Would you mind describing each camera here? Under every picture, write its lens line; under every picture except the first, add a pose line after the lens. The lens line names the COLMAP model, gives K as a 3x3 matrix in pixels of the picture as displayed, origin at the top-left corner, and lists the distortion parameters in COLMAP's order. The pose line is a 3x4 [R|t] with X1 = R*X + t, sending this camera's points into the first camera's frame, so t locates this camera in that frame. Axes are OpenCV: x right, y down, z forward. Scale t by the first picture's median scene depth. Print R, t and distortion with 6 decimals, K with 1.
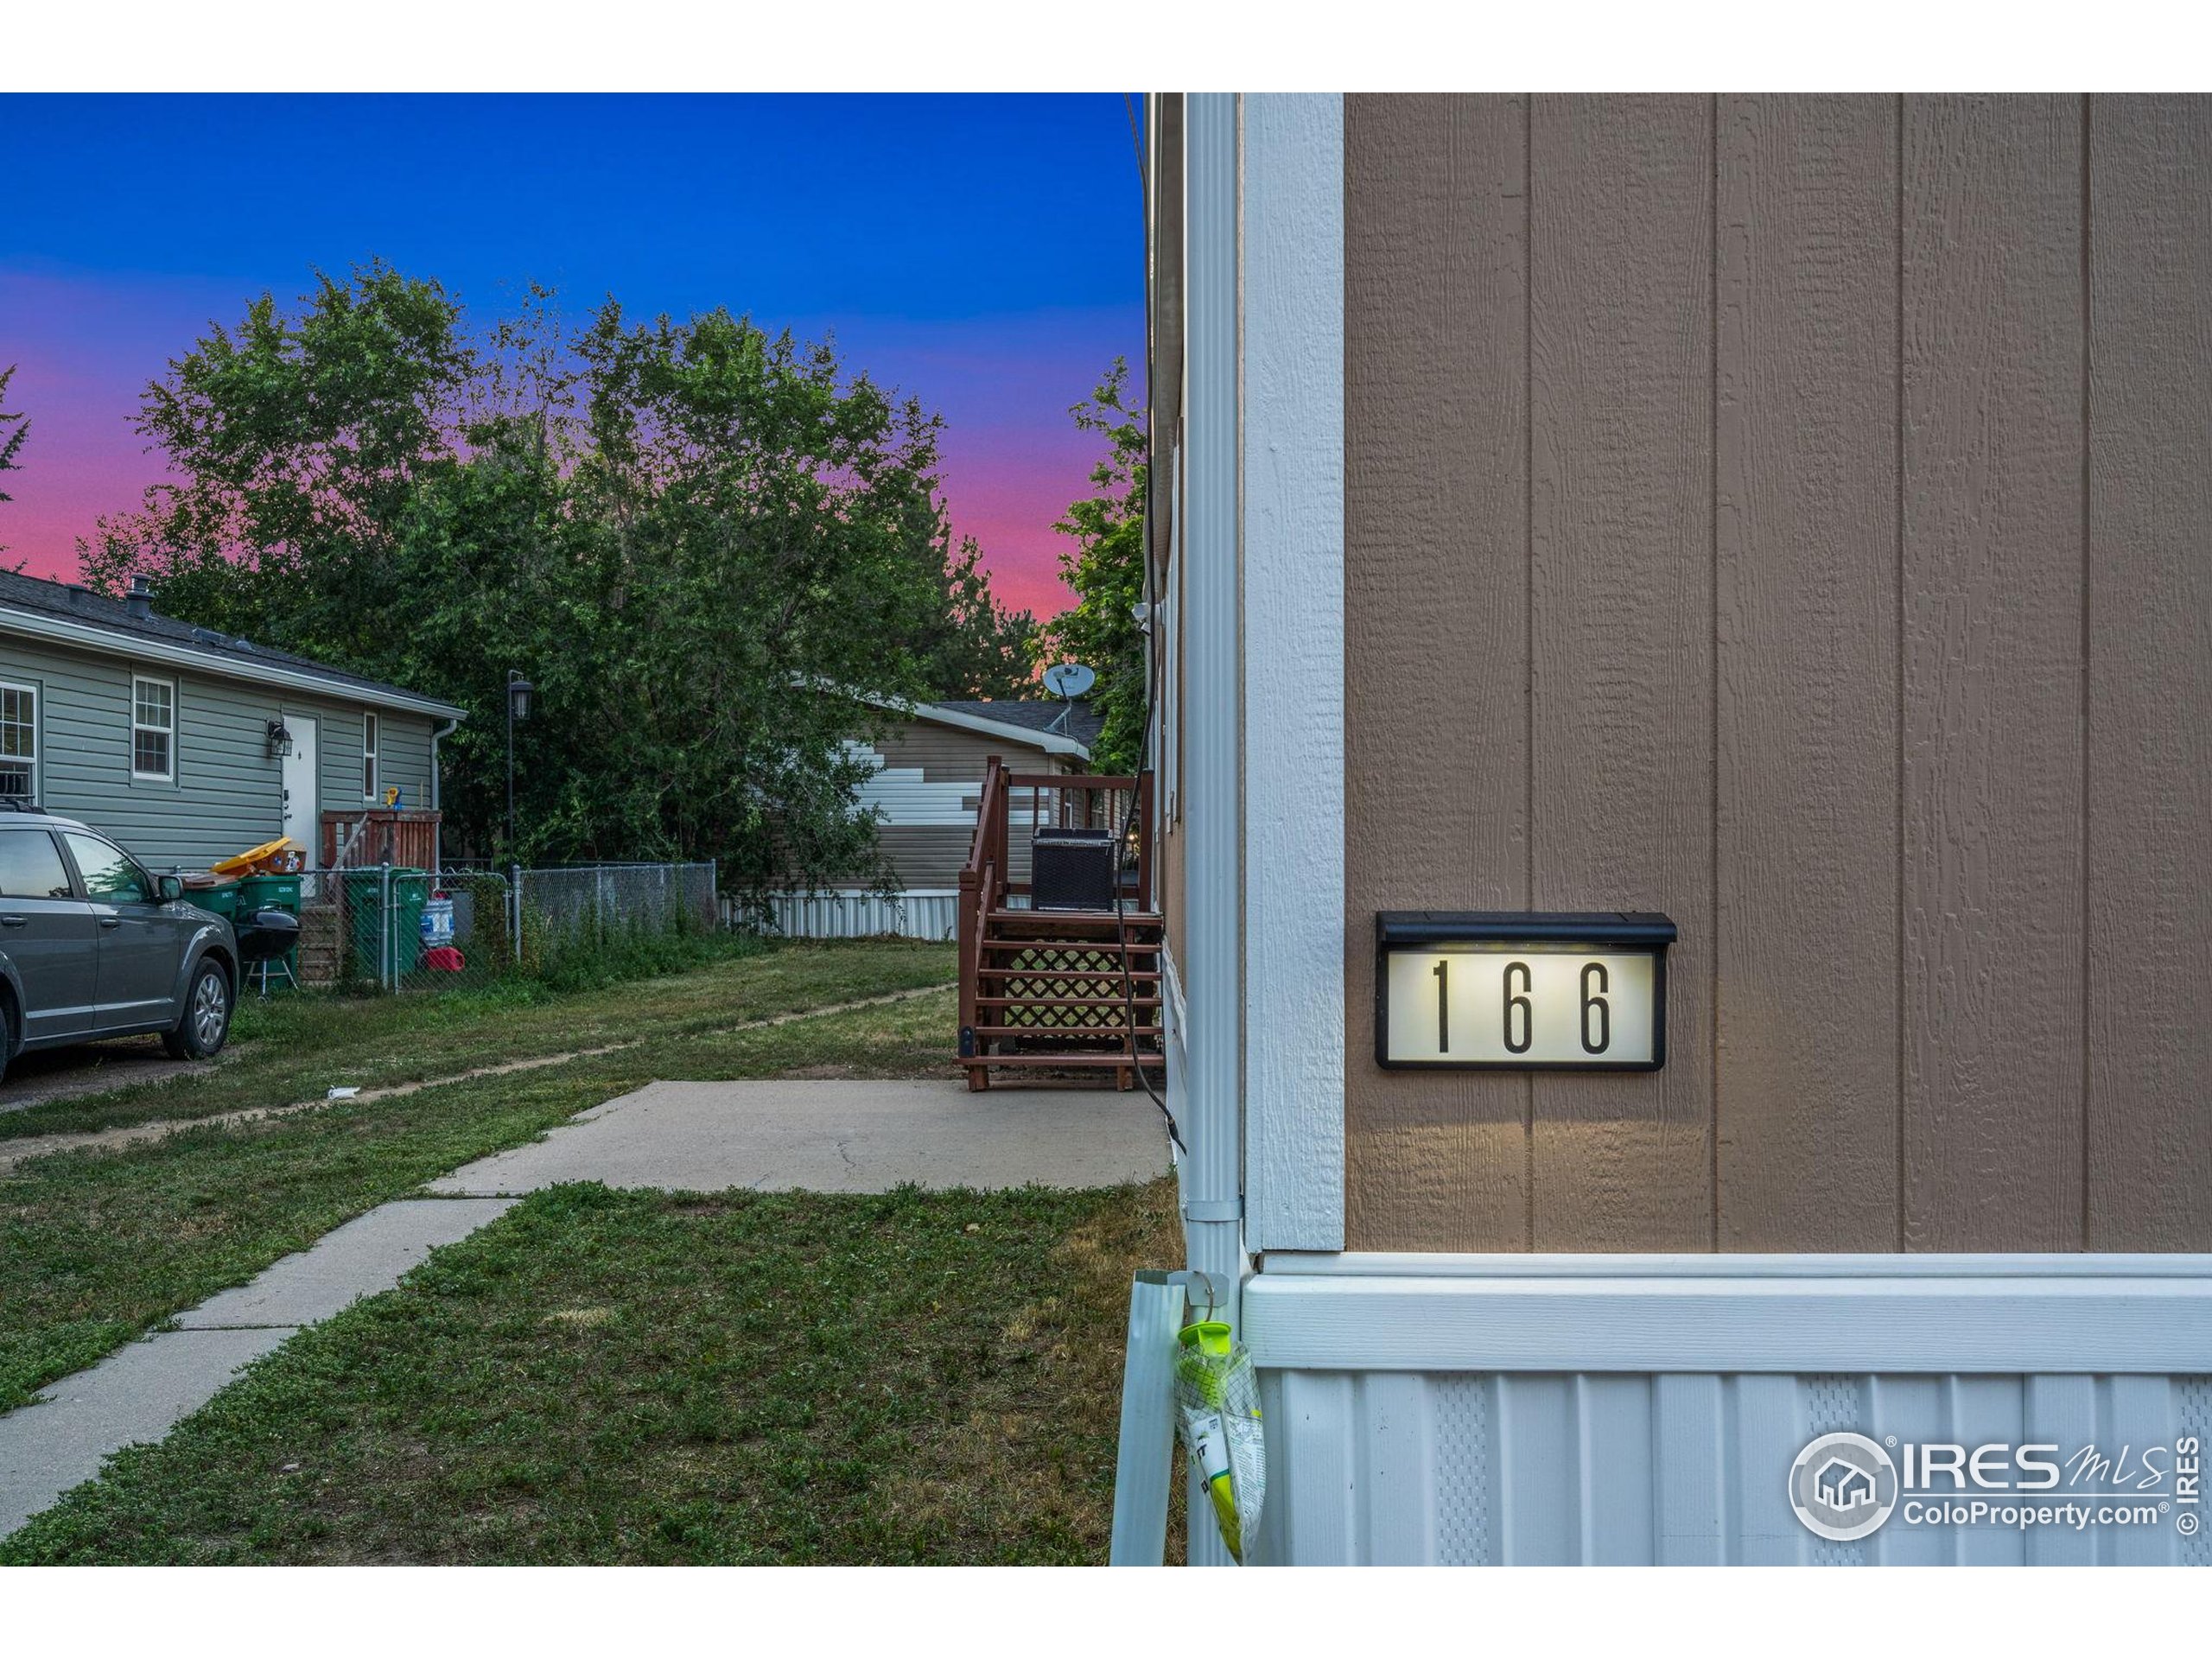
lens RADIAL K [[2257.0, 0, 1089.1], [0, 2257.0, 854.2], [0, 0, 1]] dist [0.014396, 0.000000]
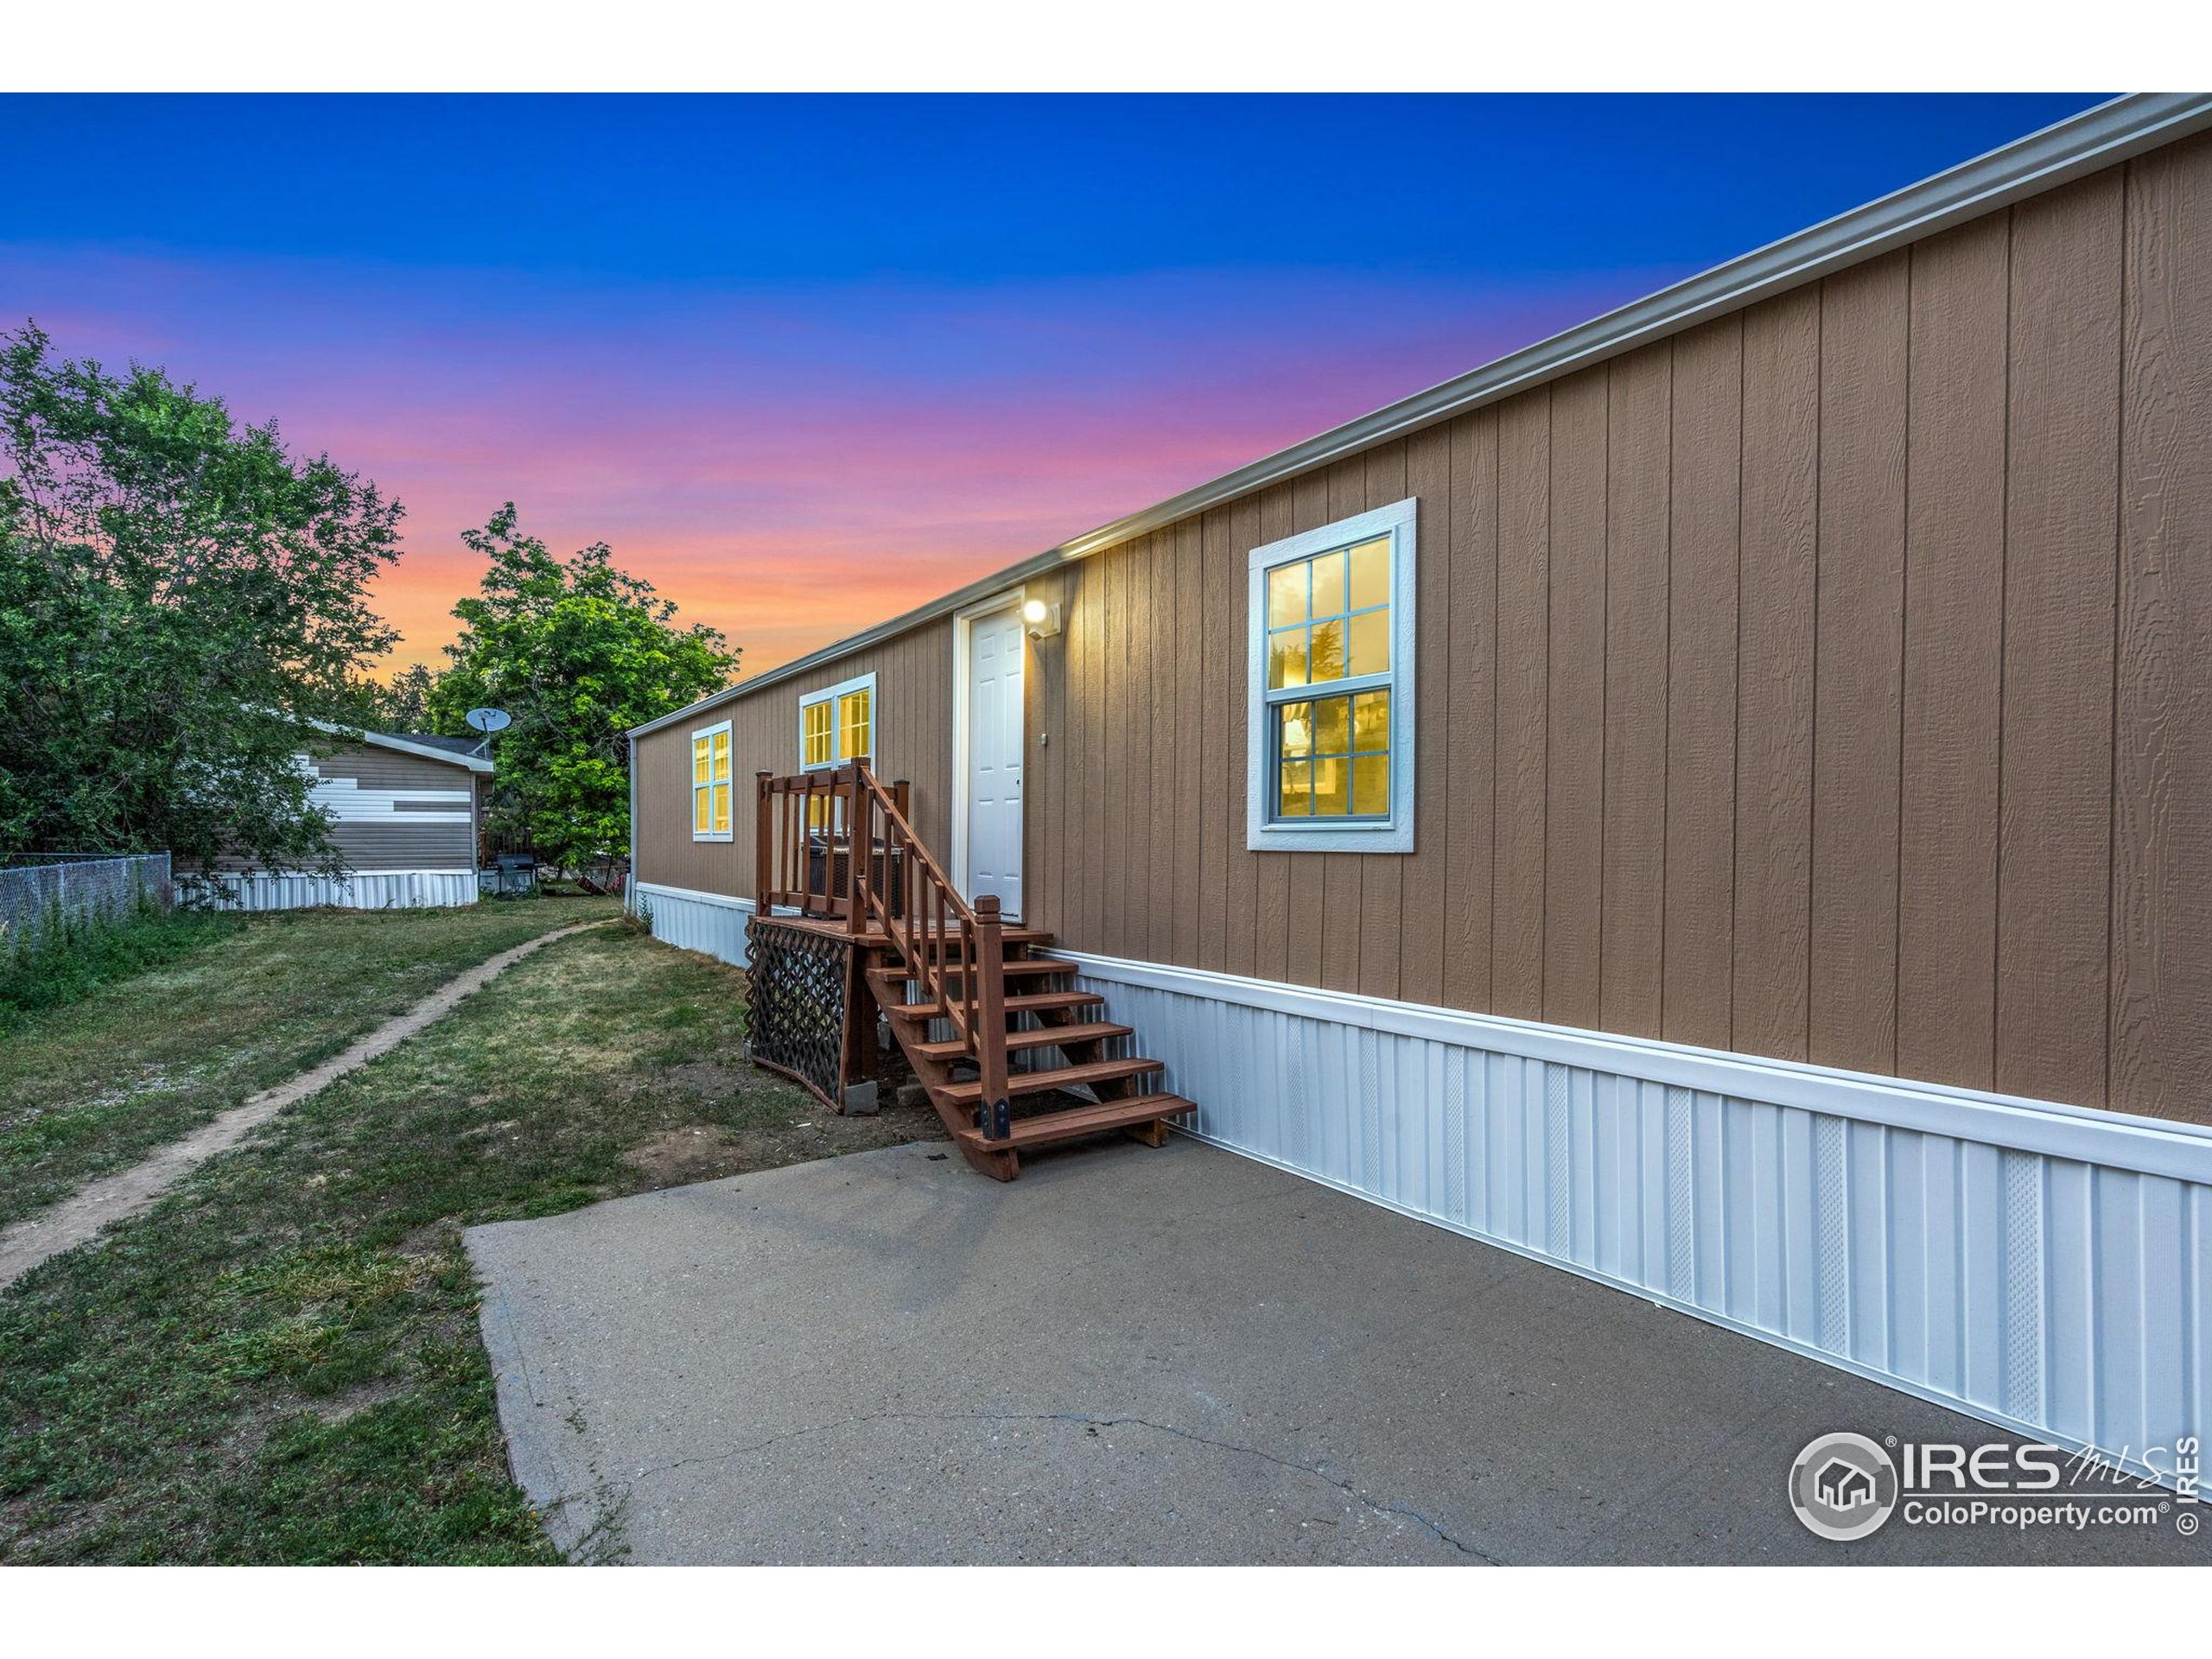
lens RADIAL K [[1022.7, 0, 1122.5], [0, 1022.7, 852.7], [0, 0, 1]] dist [-0.000917, 0.001407]
pose [[0.792318, -0.006272, 0.610076, -0.157430], [-0.003536, 0.999883, 0.014873, -0.009837], [-0.610098, -0.013941, 0.792203, 0.469560]]
